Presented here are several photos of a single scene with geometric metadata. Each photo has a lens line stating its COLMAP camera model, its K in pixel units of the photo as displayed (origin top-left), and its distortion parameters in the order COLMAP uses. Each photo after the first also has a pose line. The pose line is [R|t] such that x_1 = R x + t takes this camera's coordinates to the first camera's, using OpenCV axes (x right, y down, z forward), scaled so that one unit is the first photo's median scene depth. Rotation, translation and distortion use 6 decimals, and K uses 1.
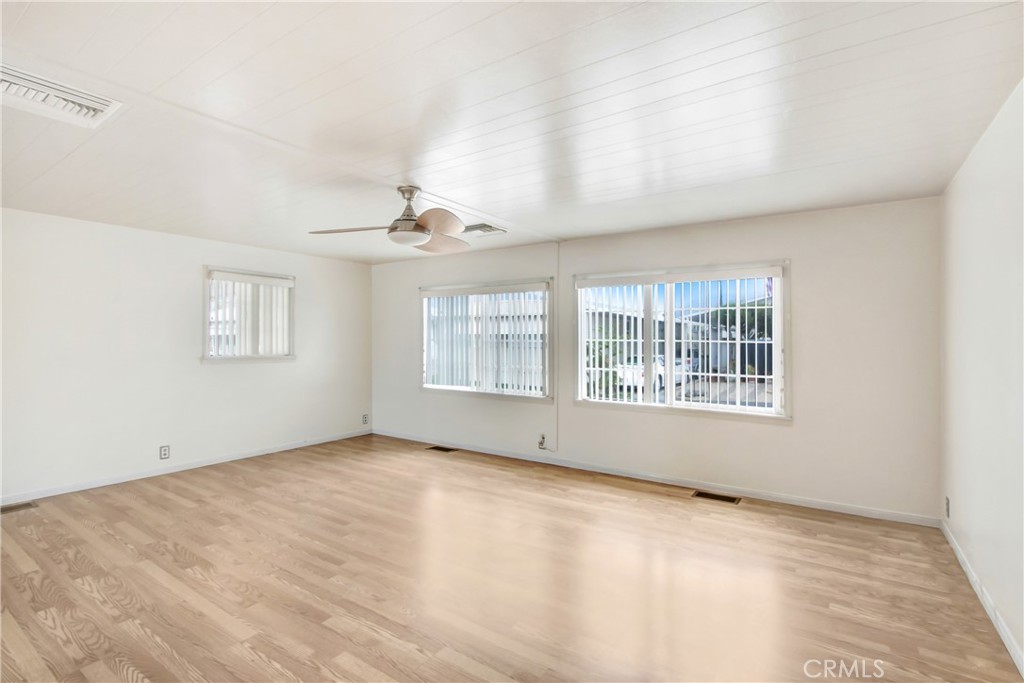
lens RADIAL K [[471.0, 0, 511.5], [0, 471.0, 342.5], [0, 0, 1]] dist [-0.008203, -0.001935]
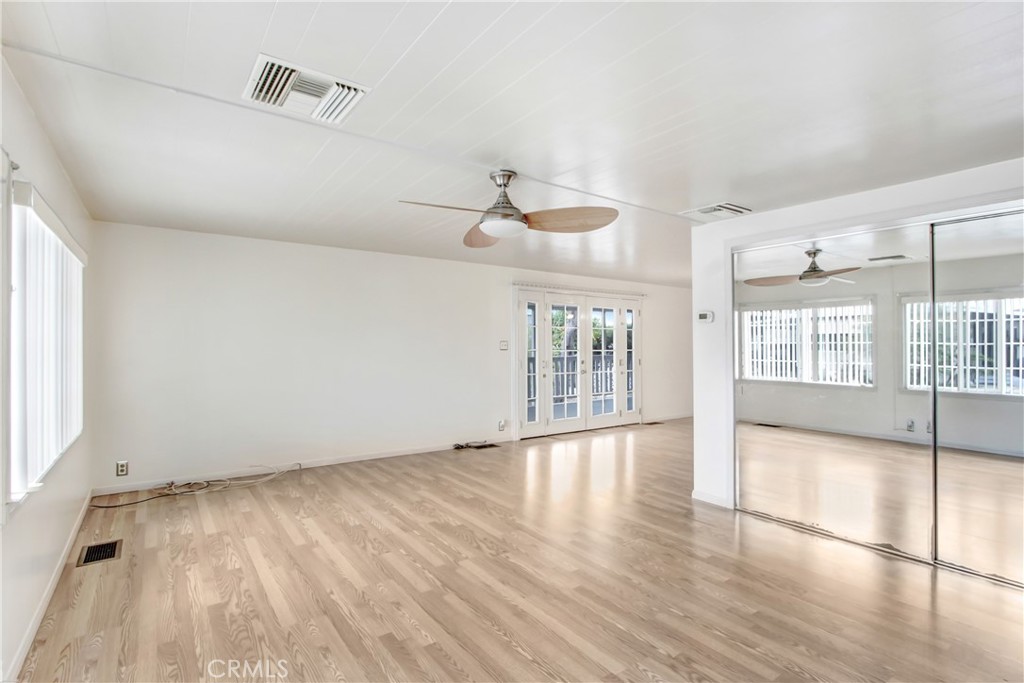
lens RADIAL K [[471.0, 0, 512.7], [0, 471.0, 341.9], [0, 0, 1]] dist [-0.008203, -0.001935]
pose [[-0.945605, -0.000734, 0.325315, -0.473538], [-0.003544, 0.999961, -0.008045, -0.002306], [-0.325297, -0.008760, -0.945571, 1.656811]]
